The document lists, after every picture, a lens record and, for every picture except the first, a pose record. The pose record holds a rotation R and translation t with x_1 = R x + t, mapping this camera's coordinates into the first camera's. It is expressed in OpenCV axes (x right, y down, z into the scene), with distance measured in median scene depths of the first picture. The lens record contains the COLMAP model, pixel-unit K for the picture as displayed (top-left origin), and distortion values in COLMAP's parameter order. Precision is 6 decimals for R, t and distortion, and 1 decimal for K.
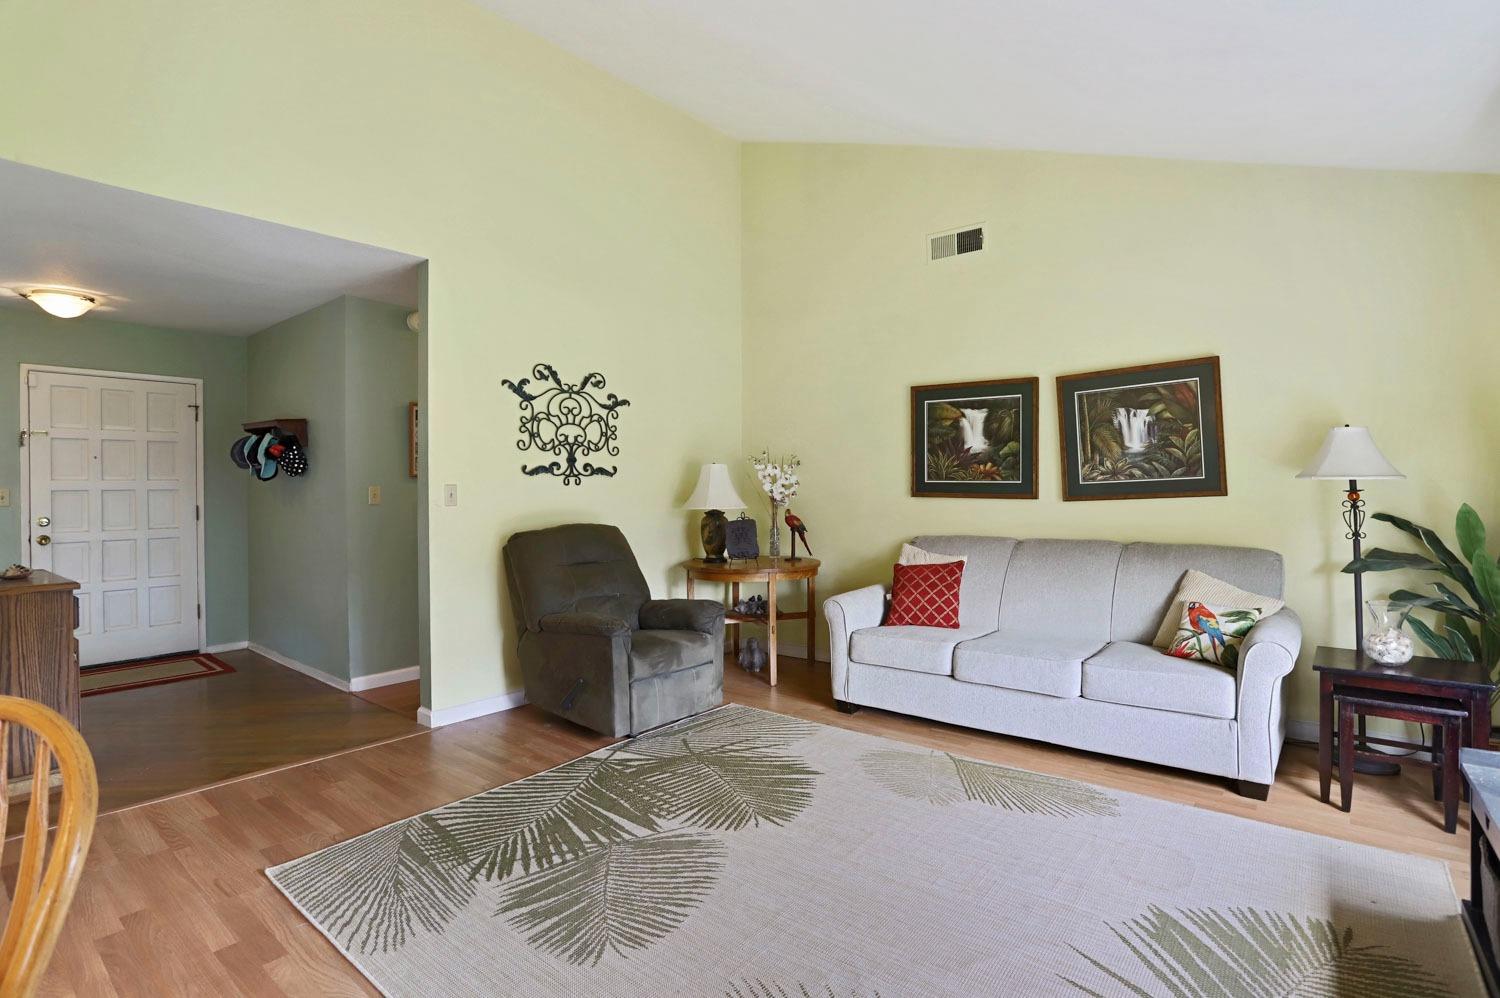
lens RADIAL K [[735.7, 0, 761.1], [0, 735.7, 496.5], [0, 0, 1]] dist [-0.070481, 0.029759]
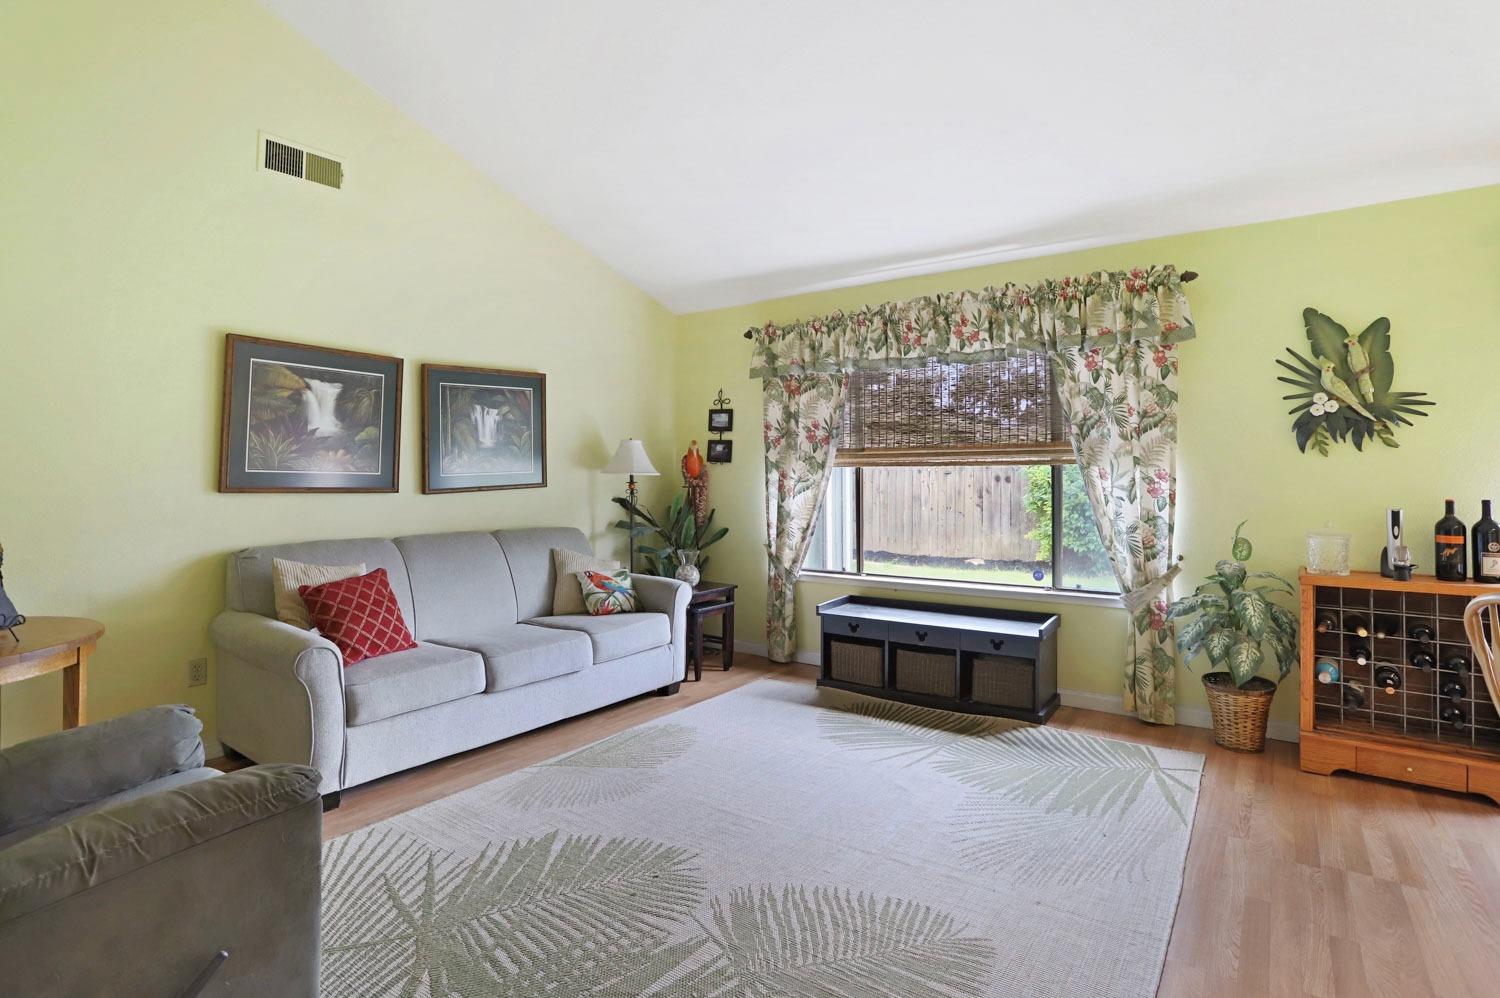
lens RADIAL K [[741.6, 0, 756.4], [0, 741.6, 470.6], [0, 0, 1]] dist [-0.083476, 0.042007]
pose [[-0.056799, 0.016145, 0.998255, -0.581792], [0.012308, 0.999805, -0.015470, -0.004743], [-0.998310, 0.011408, -0.056986, 0.641663]]
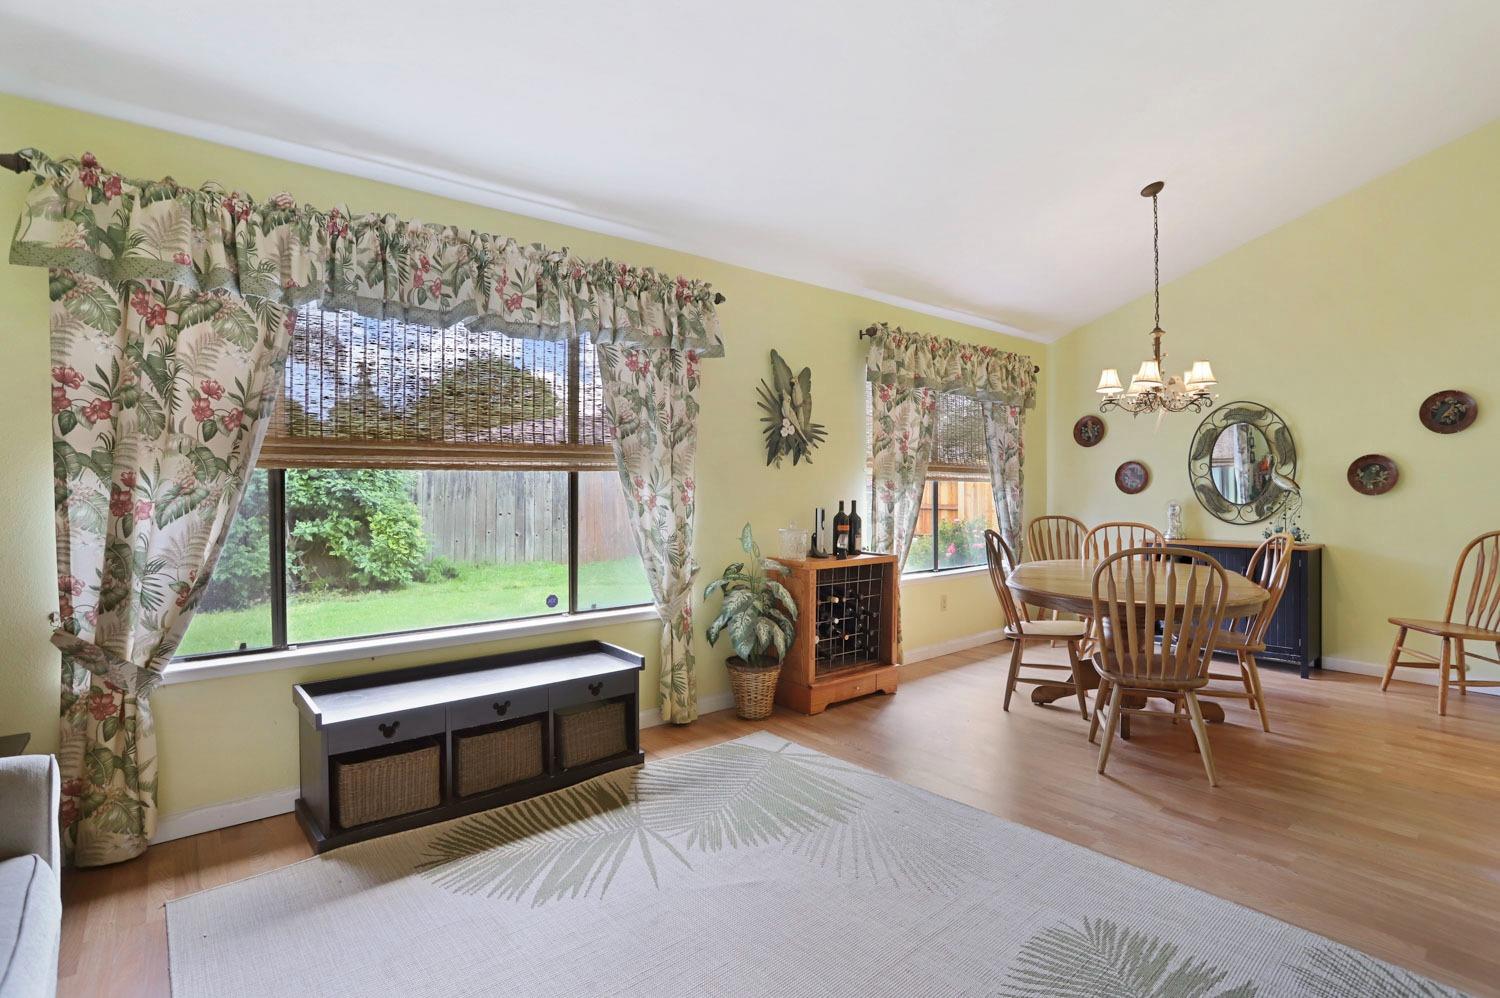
lens RADIAL K [[735.7, 0, 761.1], [0, 735.7, 496.5], [0, 0, 1]] dist [-0.070481, 0.029759]
pose [[-0.982177, 0.004265, 0.187910, 0.022875], [0.009379, 0.999609, 0.026338, -0.014028], [-0.187725, 0.027631, -0.981833, 0.999370]]
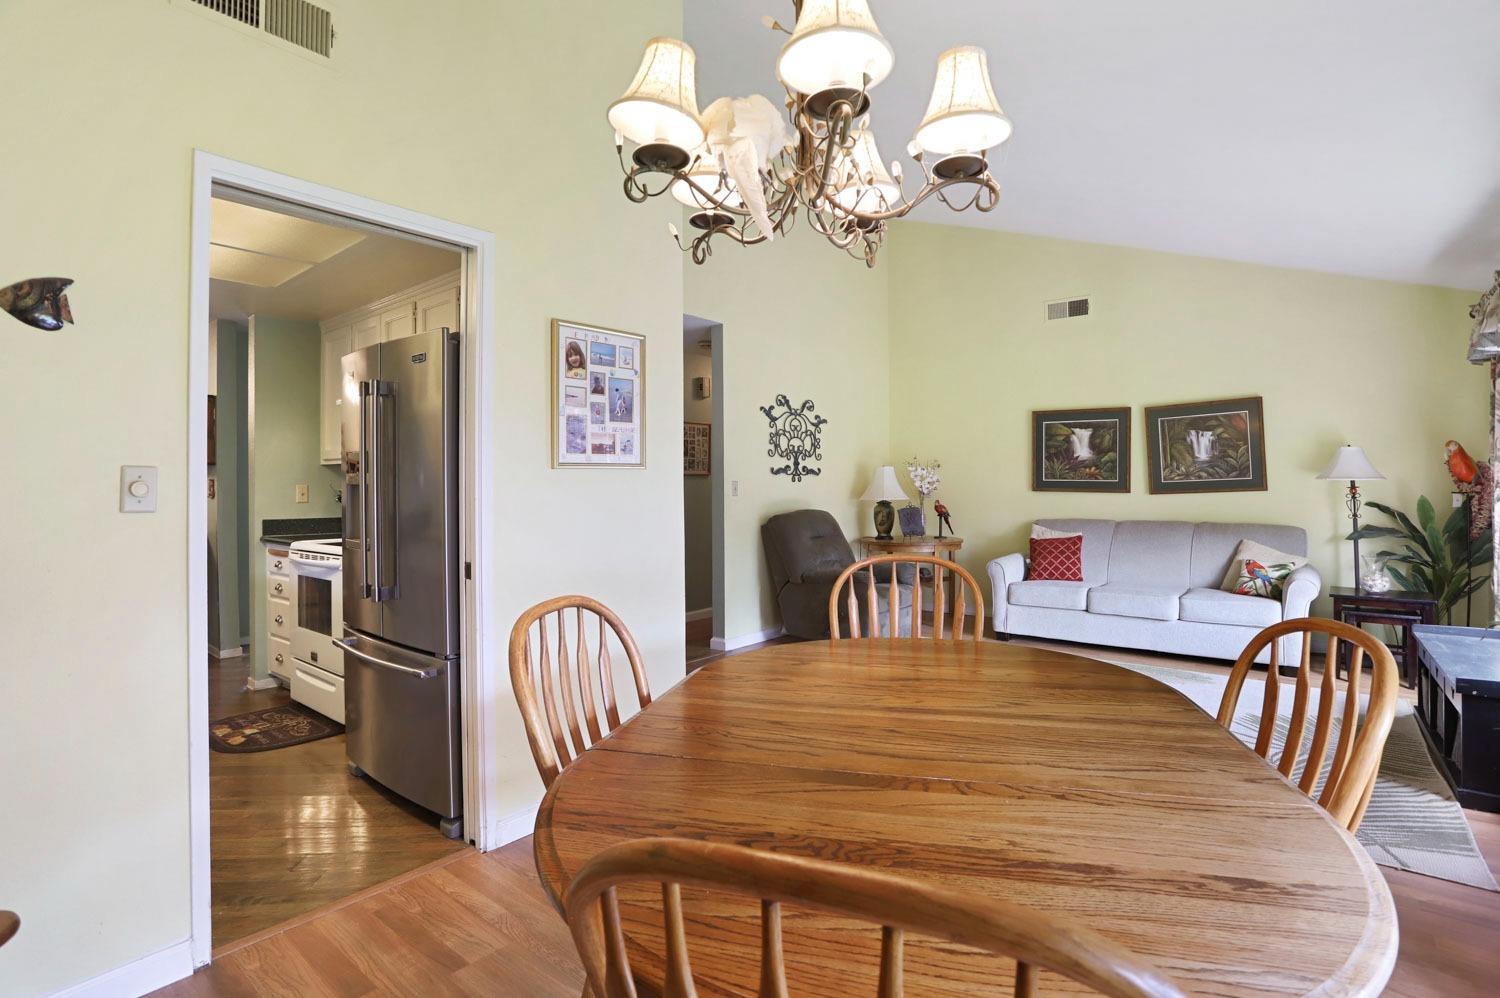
lens RADIAL K [[736.9, 0, 791.7], [0, 736.9, 482.6], [0, 0, 1]] dist [-0.010306, 0.000501]
pose [[0.999104, 0.003839, 0.042150, -0.363209], [-0.003206, 0.999881, -0.015070, 0.007900], [-0.042203, 0.014921, 0.998998, -0.433648]]
